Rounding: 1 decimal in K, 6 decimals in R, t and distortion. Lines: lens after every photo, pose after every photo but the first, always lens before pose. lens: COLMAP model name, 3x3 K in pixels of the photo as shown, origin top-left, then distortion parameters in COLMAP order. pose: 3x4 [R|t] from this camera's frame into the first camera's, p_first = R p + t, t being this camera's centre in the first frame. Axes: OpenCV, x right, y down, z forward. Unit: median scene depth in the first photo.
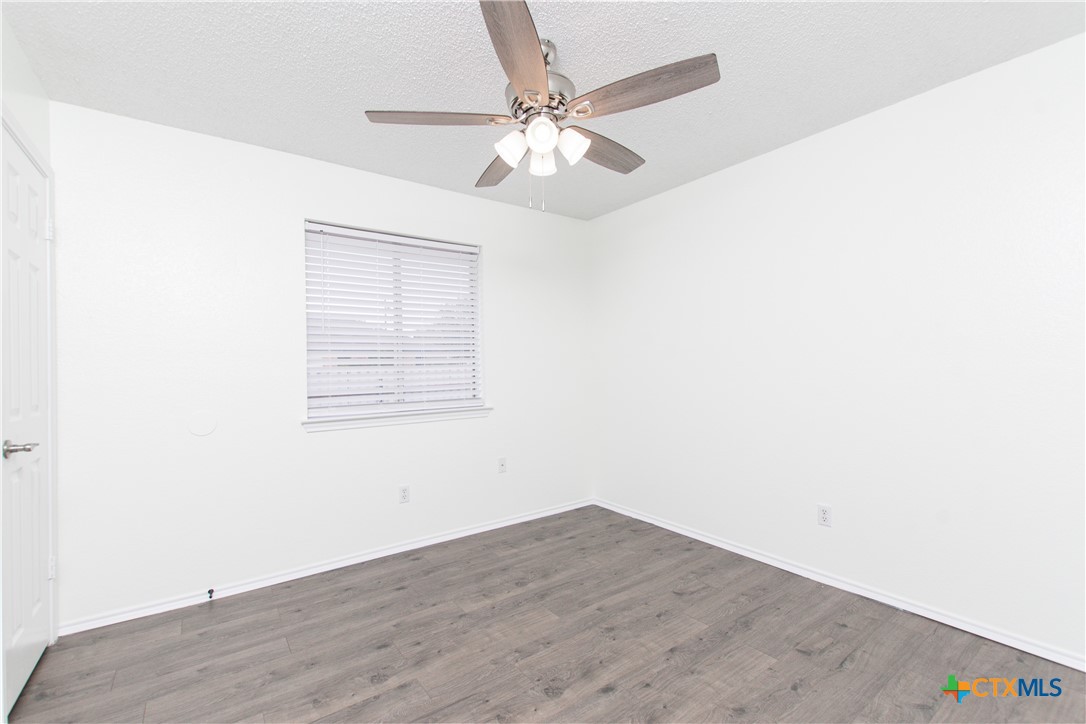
lens RADIAL K [[484.9, 0, 543.0], [0, 484.9, 362.0], [0, 0, 1]] dist [-0.016566, -0.000190]
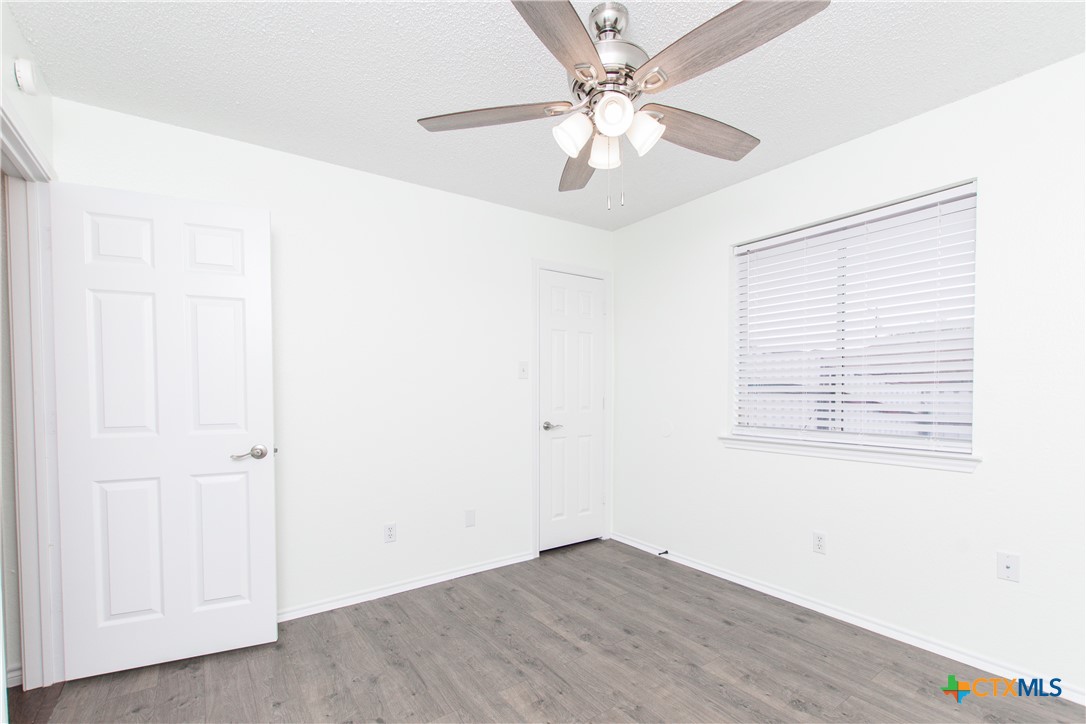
lens RADIAL K [[493.6, 0, 542.2], [0, 493.6, 399.8], [0, 0, 1]] dist [-0.014953, 0.000040]
pose [[-0.044933, 0.034671, -0.998388, 0.707701], [0.010124, 0.999362, 0.034249, -0.001095], [0.998939, -0.008569, -0.045255, 0.733776]]
